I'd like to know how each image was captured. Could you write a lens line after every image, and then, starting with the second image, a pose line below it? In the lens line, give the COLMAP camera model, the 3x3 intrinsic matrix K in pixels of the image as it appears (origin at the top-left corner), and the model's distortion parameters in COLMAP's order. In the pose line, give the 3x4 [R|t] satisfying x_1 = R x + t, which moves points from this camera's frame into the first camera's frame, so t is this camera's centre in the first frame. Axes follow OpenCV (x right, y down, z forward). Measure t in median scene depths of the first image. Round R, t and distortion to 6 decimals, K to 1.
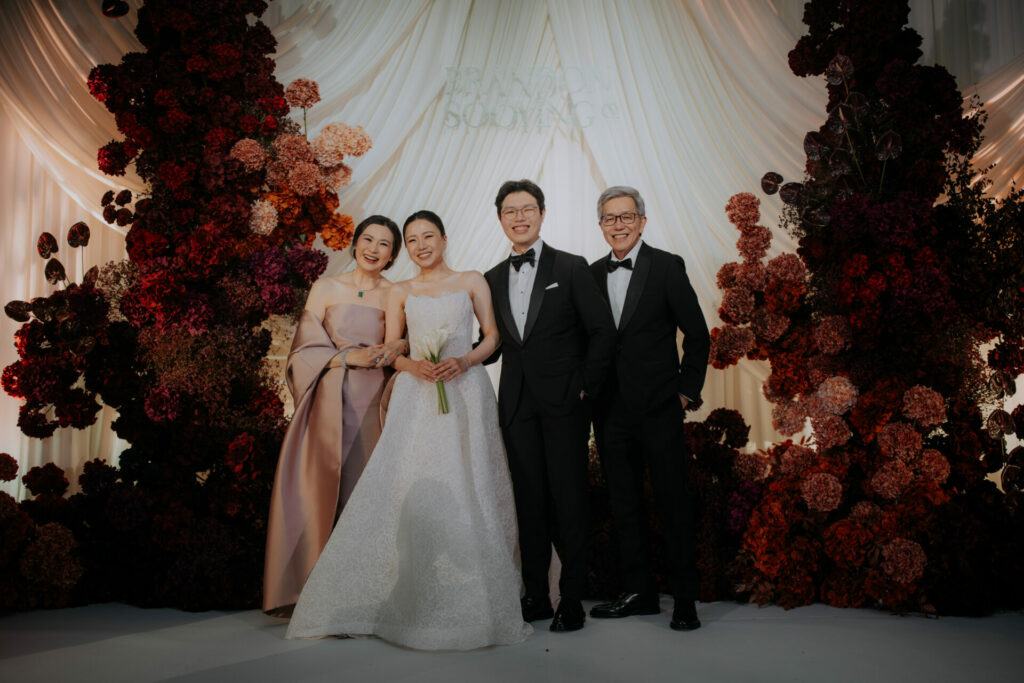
lens RADIAL K [[969.6, 0, 521.4], [0, 969.6, 340.4], [0, 0, 1]] dist [-0.000858, -0.009537]
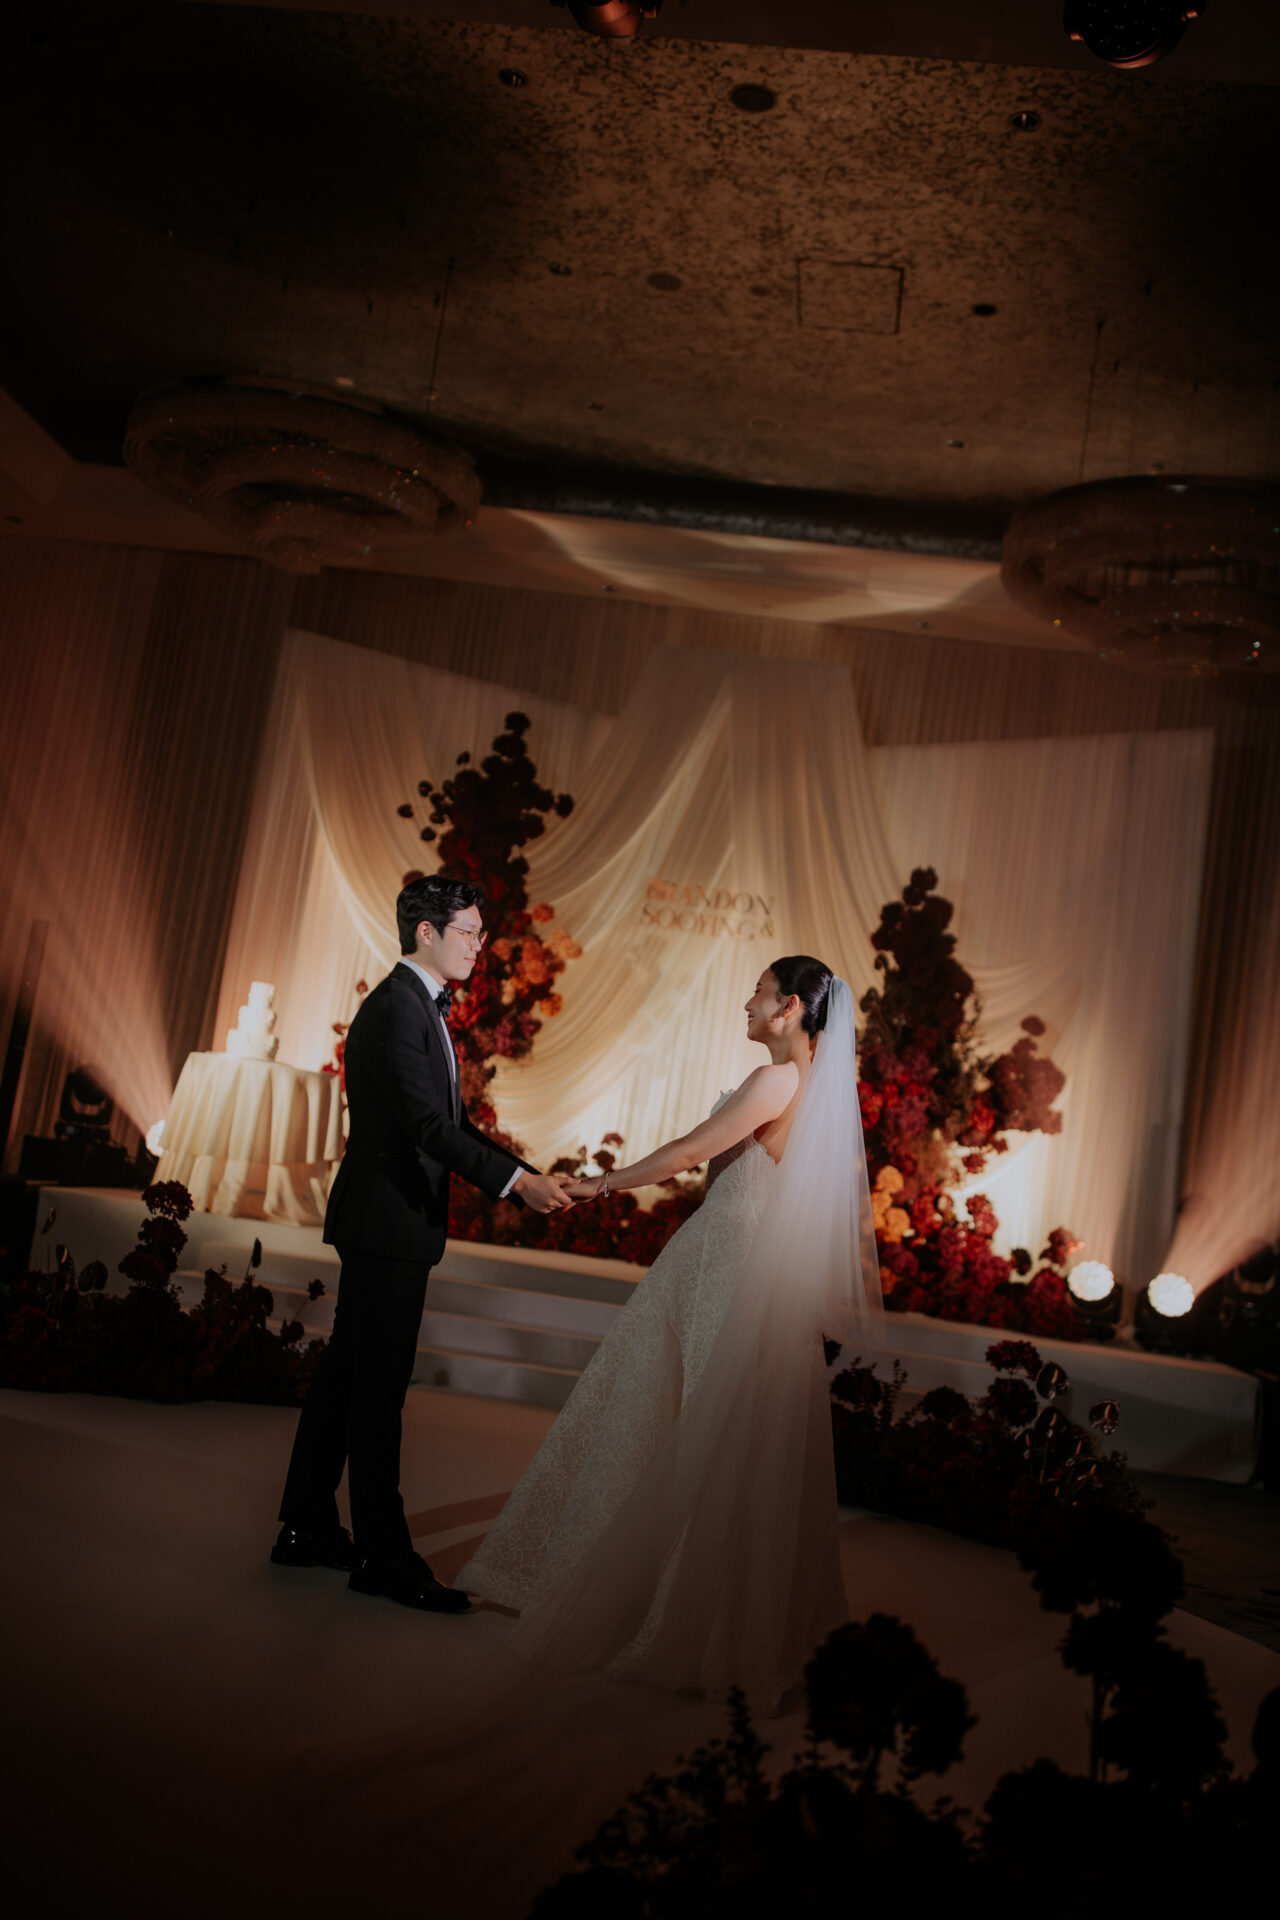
lens RADIAL K [[1817.9, 0, 640.0], [0, 1817.9, 960.0], [0, 0, 1]] dist [-0.000858, -0.009537]
pose [[0.983797, 0.148505, -0.100446, 0.220474], [-0.153115, 0.987406, -0.039813, -0.097118], [0.093269, 0.054548, 0.994146, -1.828049]]
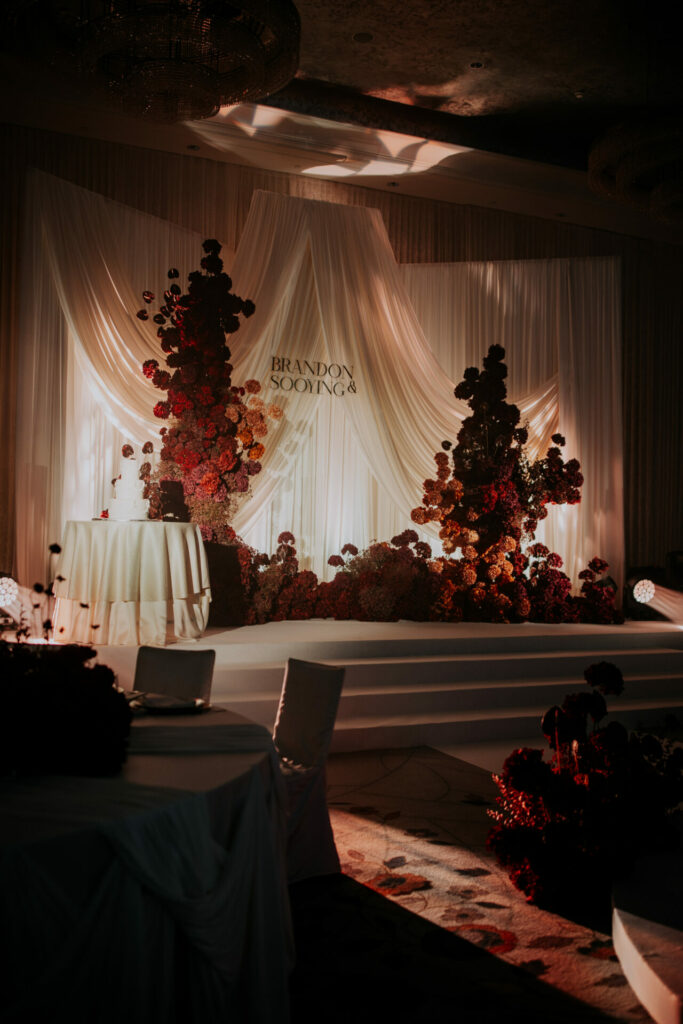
lens RADIAL K [[969.6, 0, 341.5], [0, 969.6, 512.0], [0, 0, 1]] dist [-0.000858, -0.009537]
pose [[0.915691, 0.040084, 0.399878, -0.907687], [-0.063069, 0.997017, 0.044482, -0.092628], [-0.396903, -0.065952, 0.915488, -1.047892]]
